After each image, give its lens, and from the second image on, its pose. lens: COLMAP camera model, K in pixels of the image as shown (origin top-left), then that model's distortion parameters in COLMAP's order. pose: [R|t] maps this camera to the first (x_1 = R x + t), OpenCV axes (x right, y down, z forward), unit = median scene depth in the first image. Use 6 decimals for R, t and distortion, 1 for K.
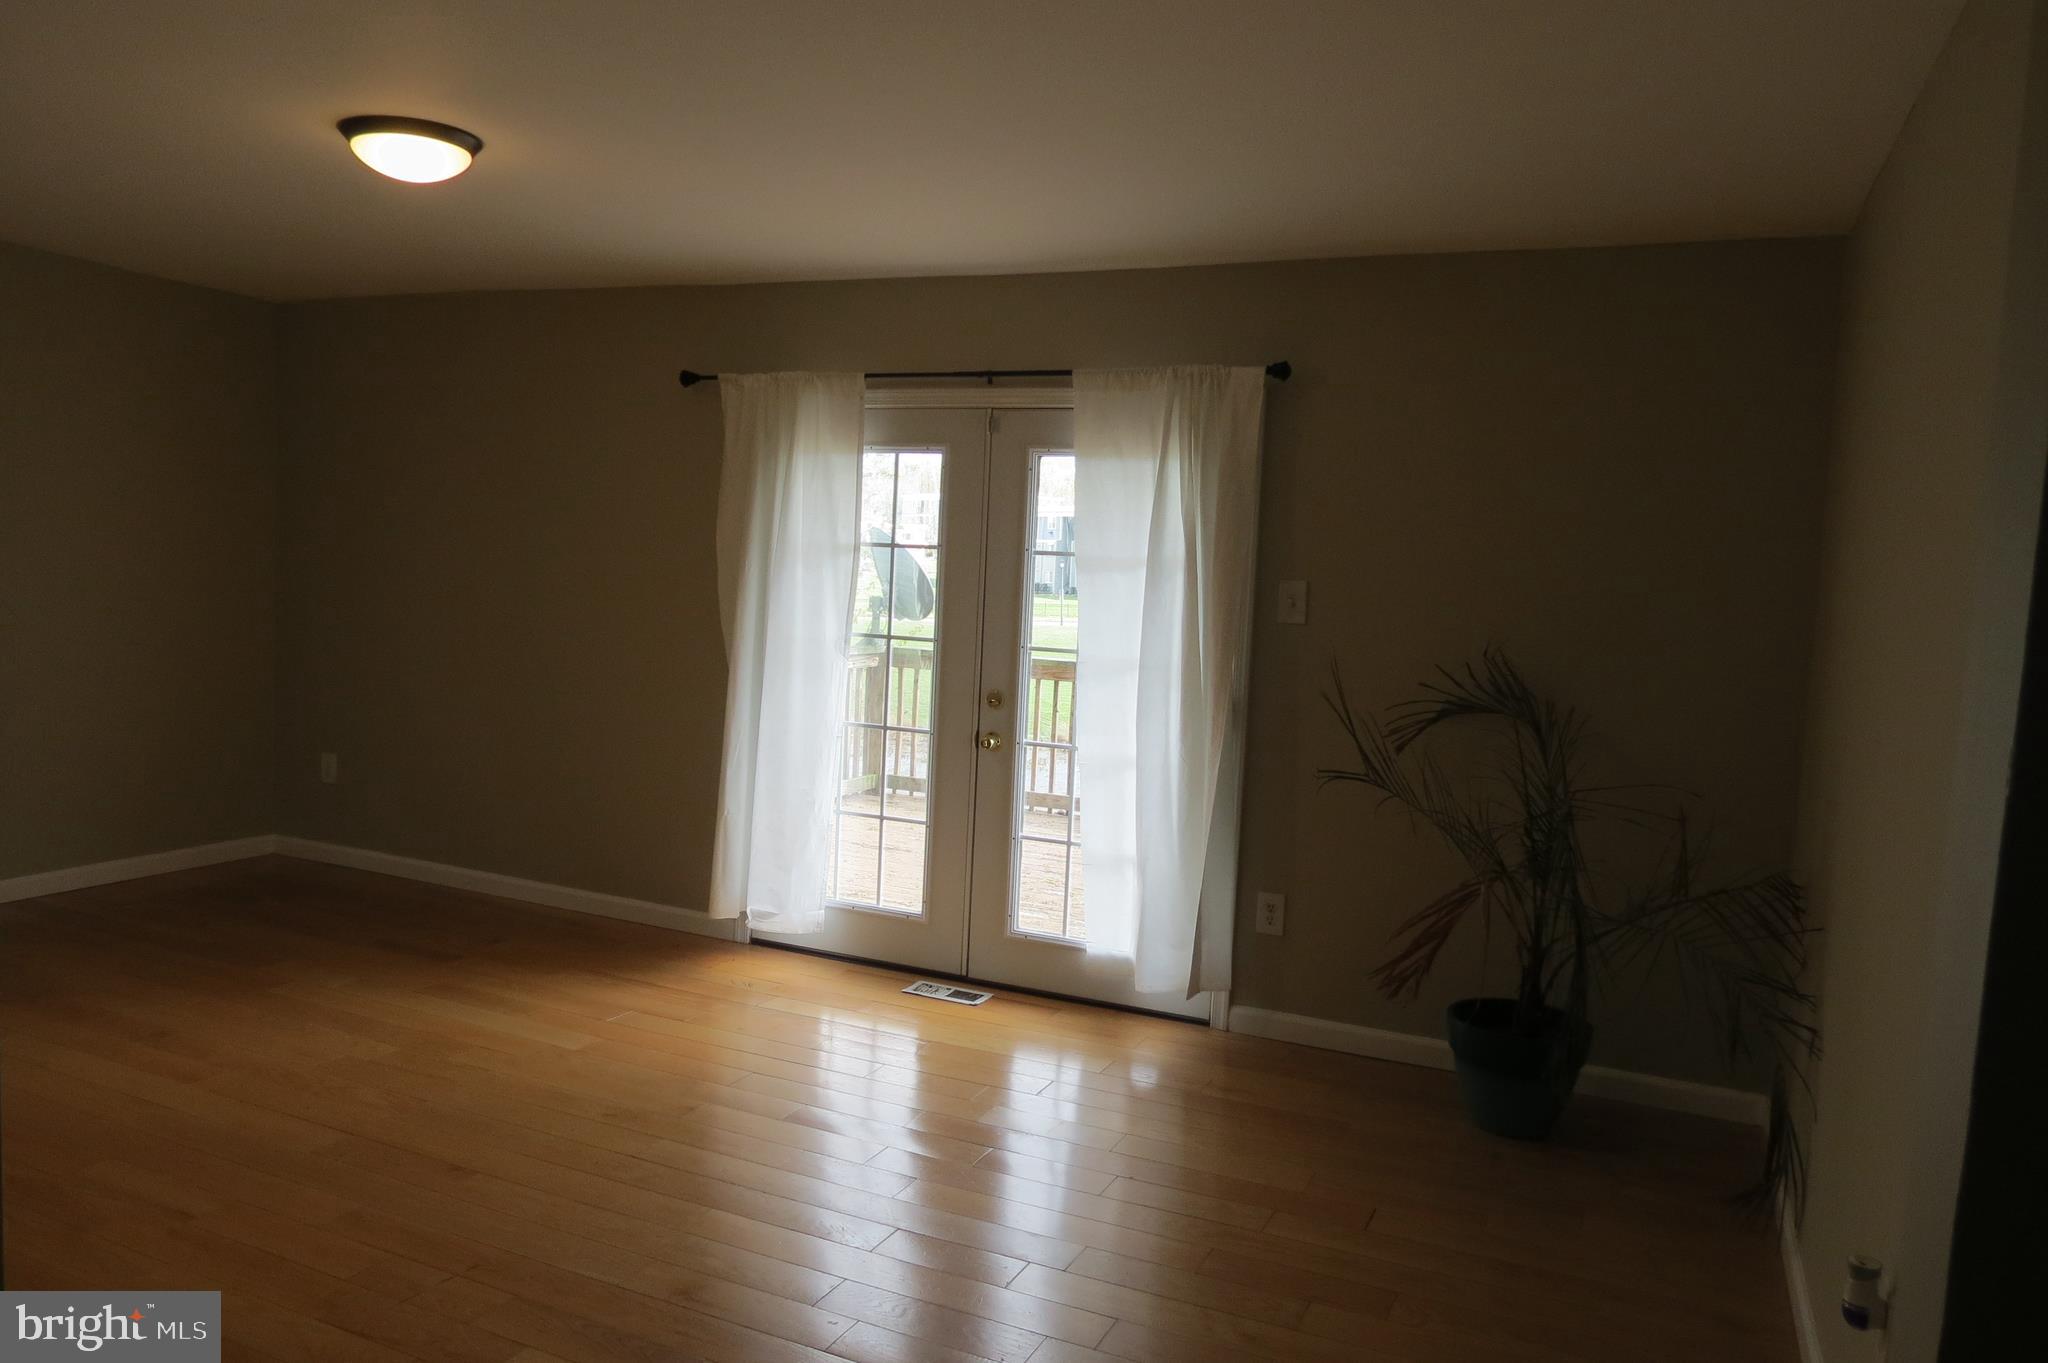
lens RADIAL K [[1463.5, 0, 1024.0], [0, 1463.5, 681.5], [0, 0, 1]] dist [-0.007558, -0.001566]
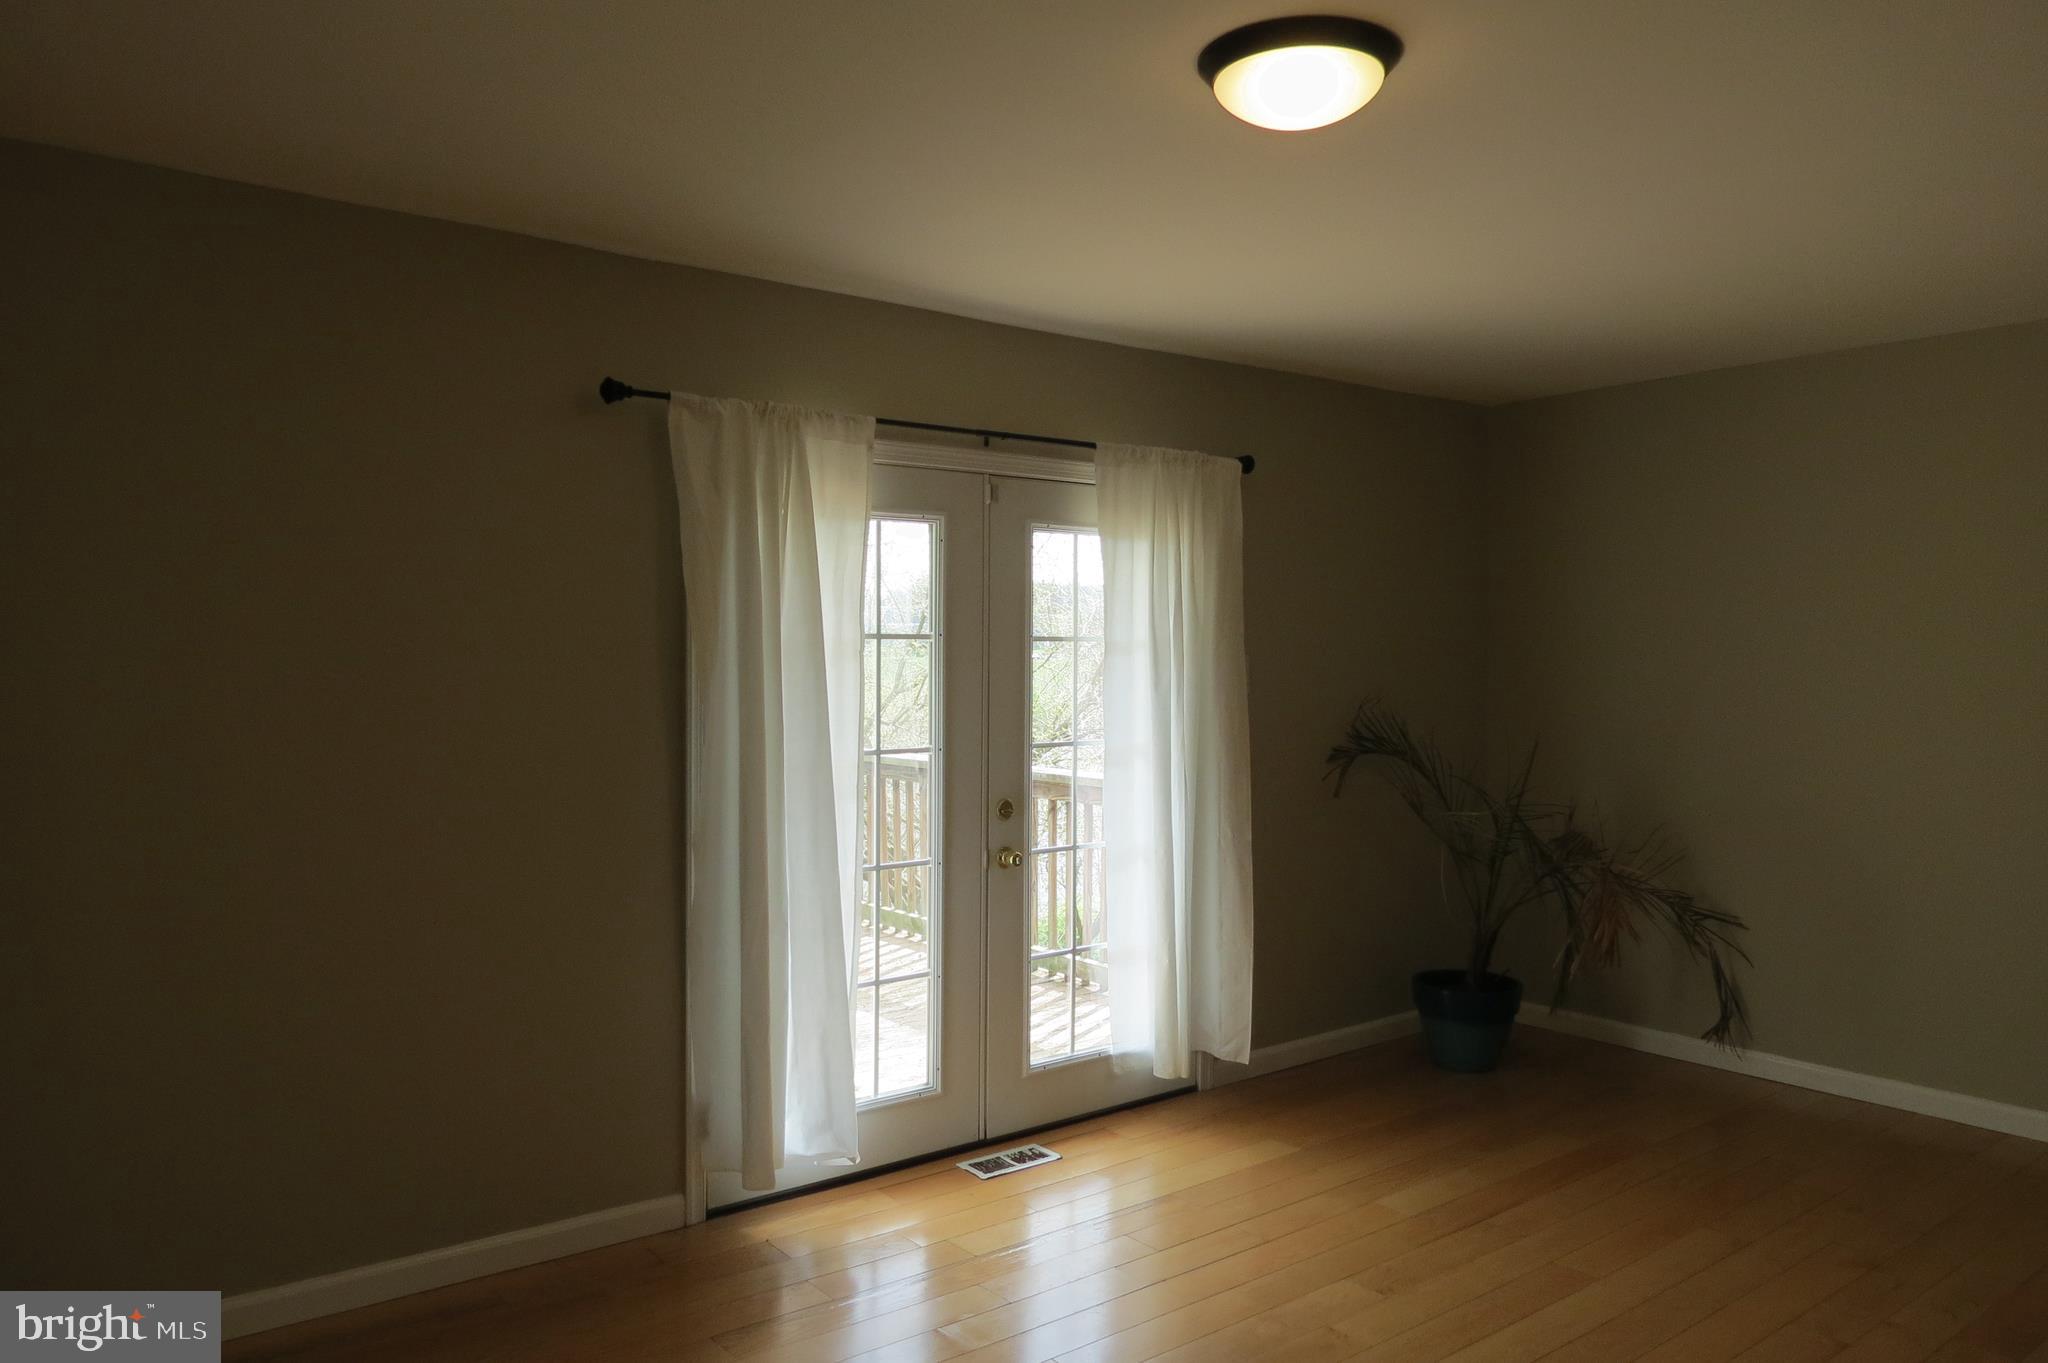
lens RADIAL K [[1494.1, 0, 1066.8], [0, 1494.1, 678.7], [0, 0, 1]] dist [0.020001, -0.001922]
pose [[0.435559, -0.070870, 0.897366, -0.802343], [0.075776, 0.996244, 0.041899, -0.100305], [-0.896965, 0.049750, 0.439293, 0.579428]]
